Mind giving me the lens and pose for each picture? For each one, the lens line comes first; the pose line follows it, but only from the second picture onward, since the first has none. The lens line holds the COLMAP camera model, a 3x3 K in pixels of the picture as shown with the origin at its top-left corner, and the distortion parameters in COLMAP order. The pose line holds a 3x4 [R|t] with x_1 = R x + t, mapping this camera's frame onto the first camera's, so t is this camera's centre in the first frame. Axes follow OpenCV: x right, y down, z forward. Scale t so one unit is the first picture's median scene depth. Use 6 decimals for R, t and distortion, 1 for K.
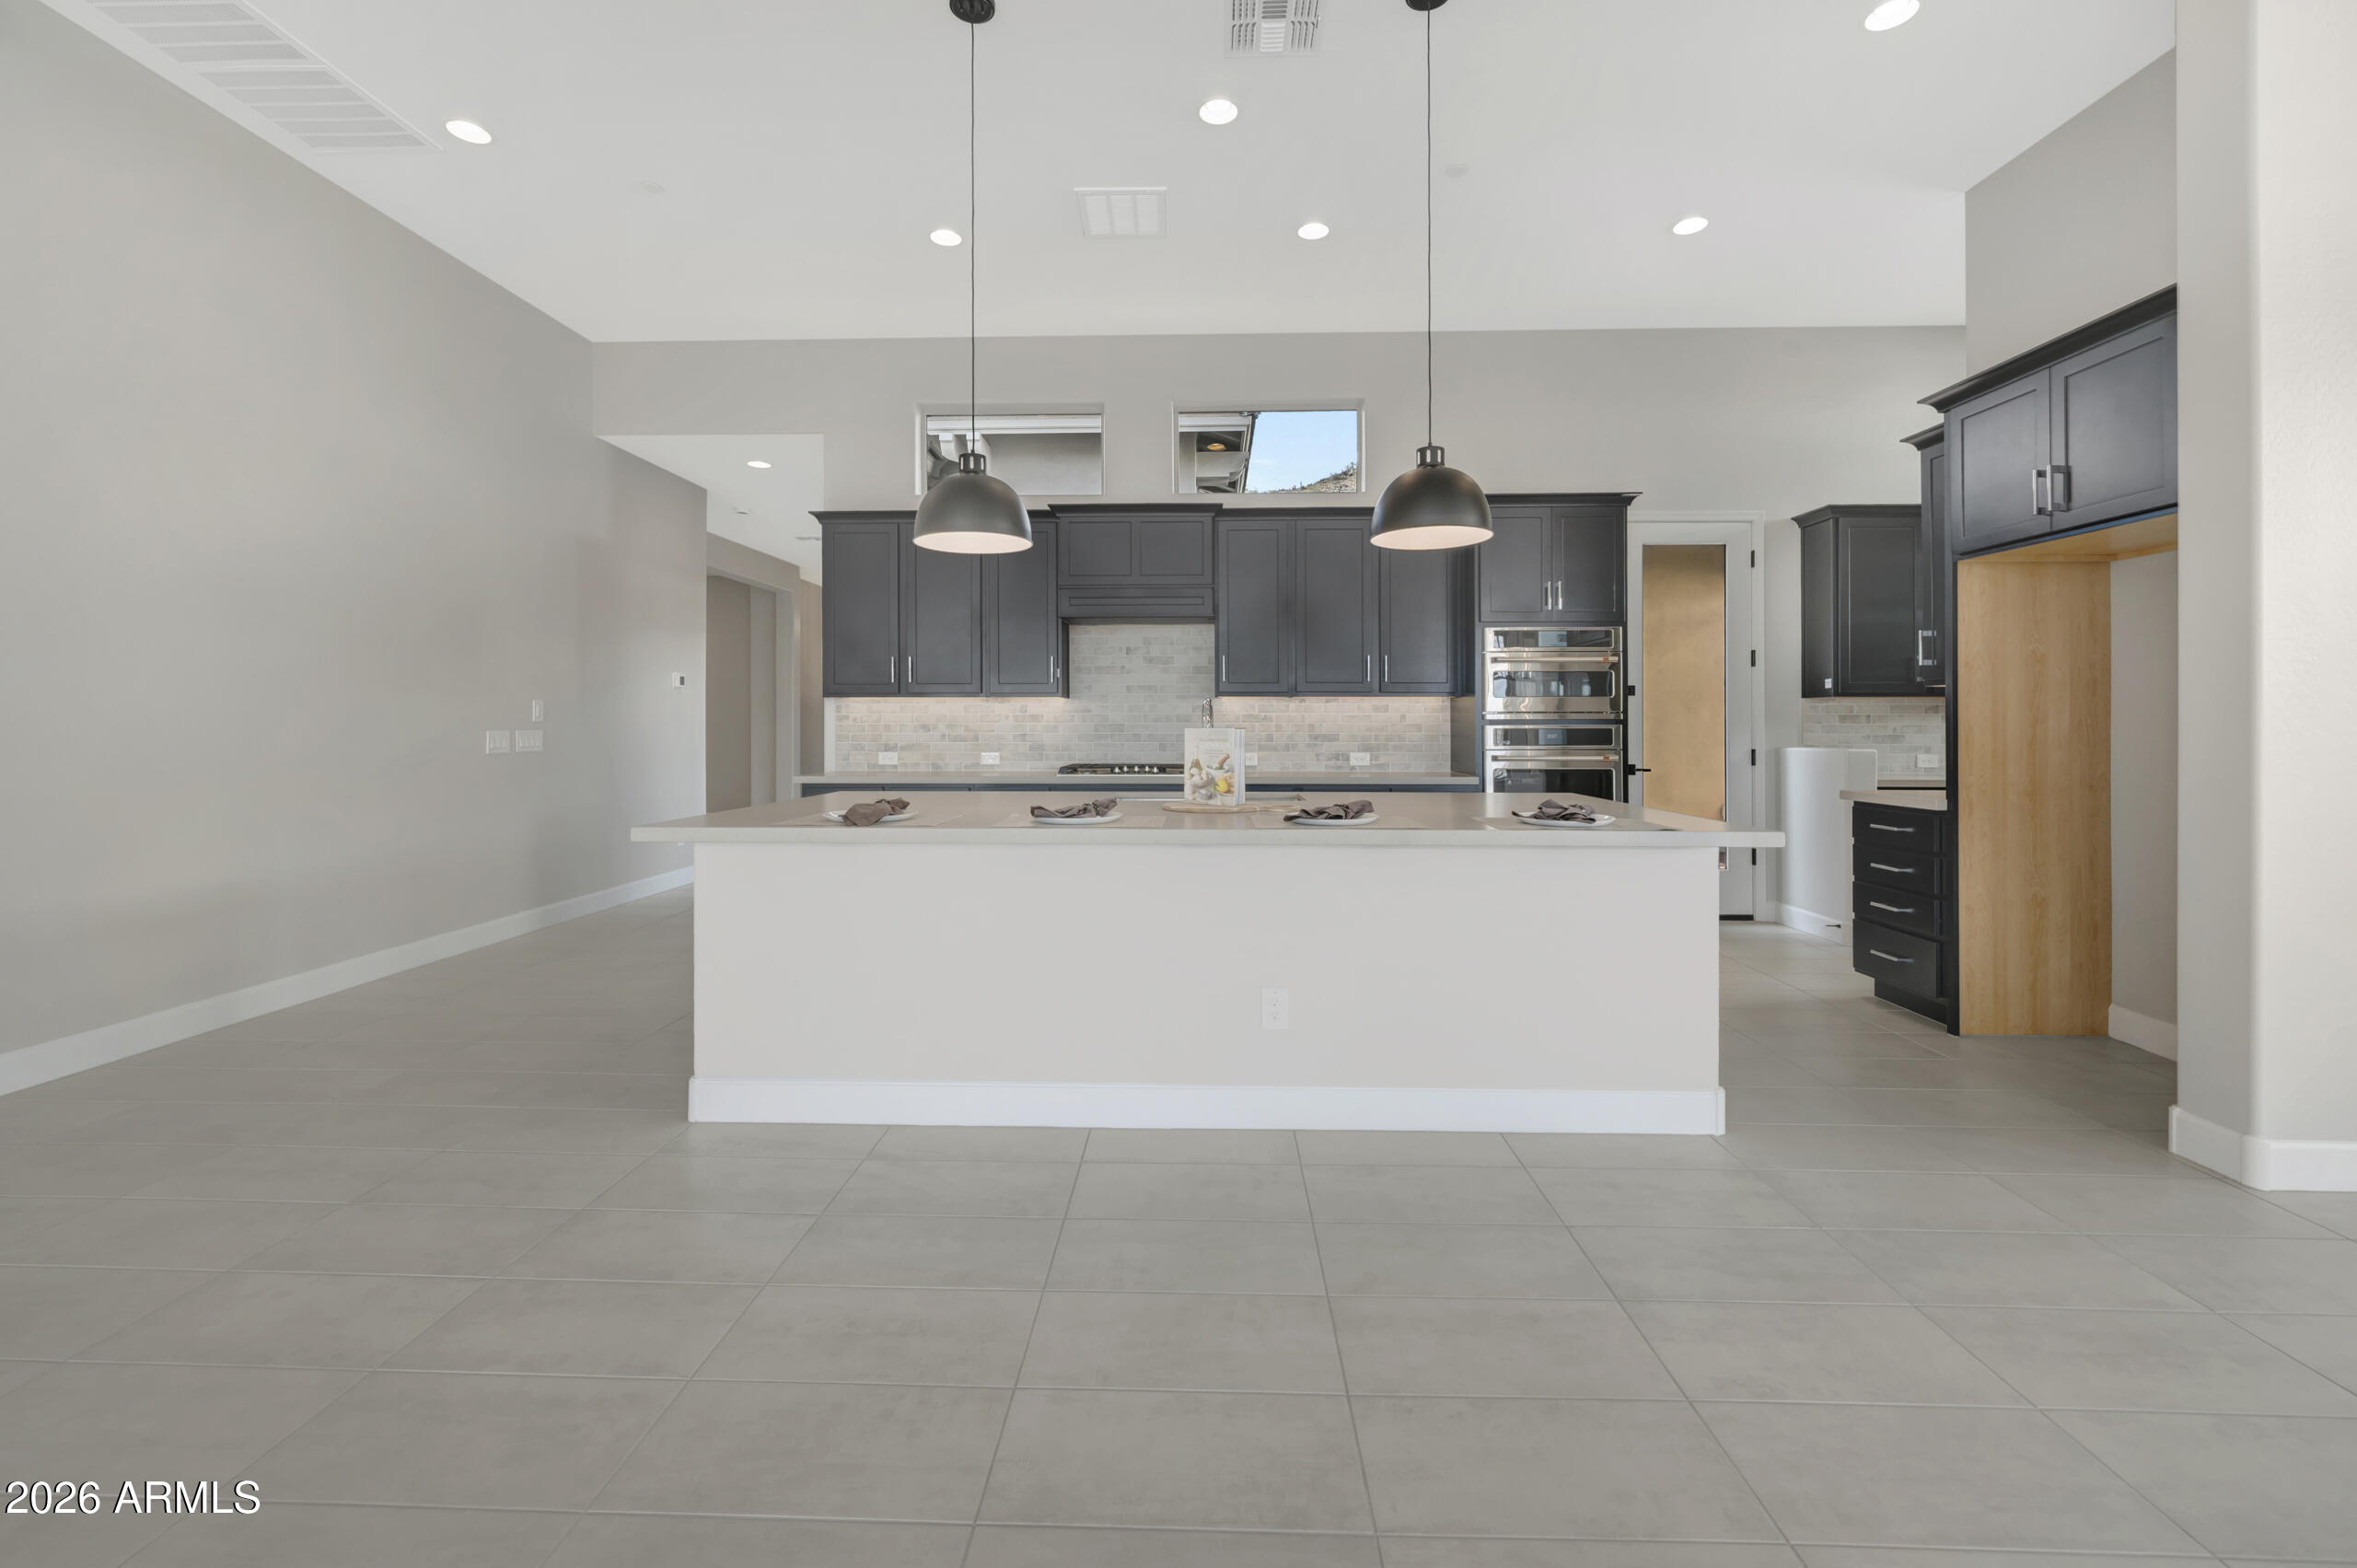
lens RADIAL K [[961.8, 0, 1189.6], [0, 961.8, 715.8], [0, 0, 1]] dist [-0.002962, -0.000392]
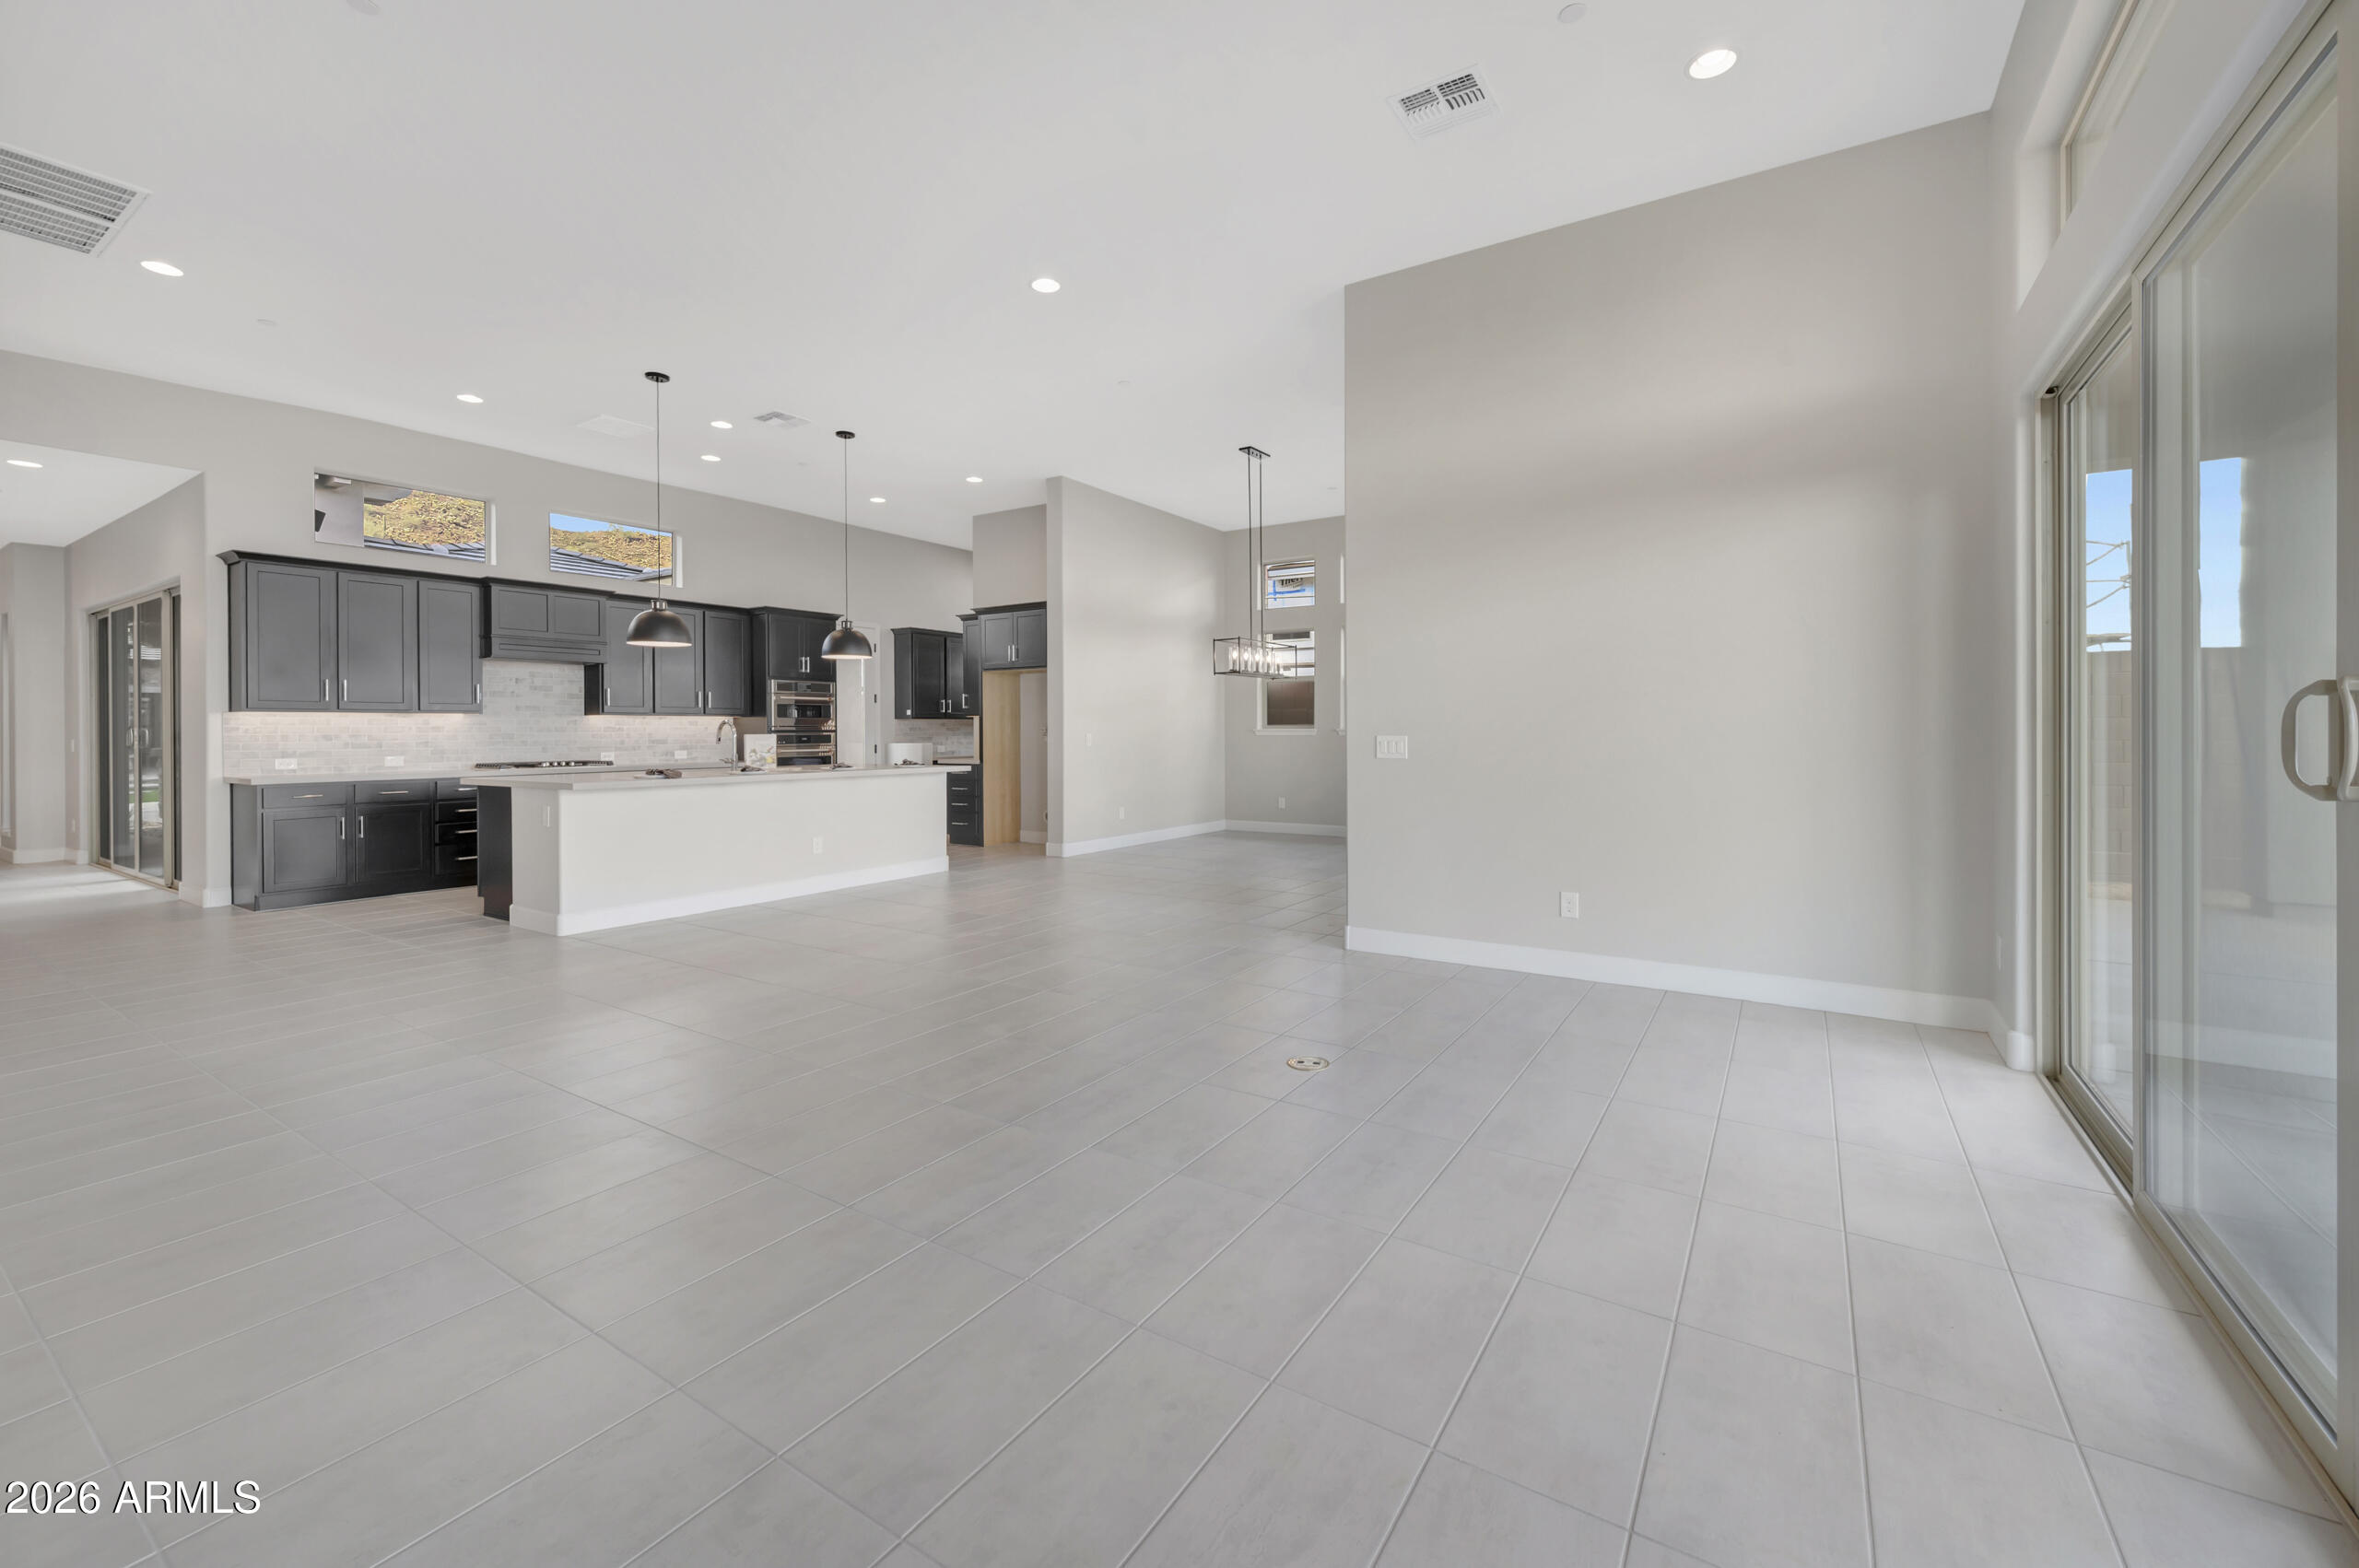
lens RADIAL K [[962.5, 0, 1168.6], [0, 962.5, 731.7], [0, 0, 1]] dist [-0.002962, -0.000392]
pose [[0.523093, -0.003271, 0.852269, -0.764999], [-0.004187, 0.999971, 0.006408, -0.006926], [-0.852265, -0.006920, 0.523064, -0.533917]]
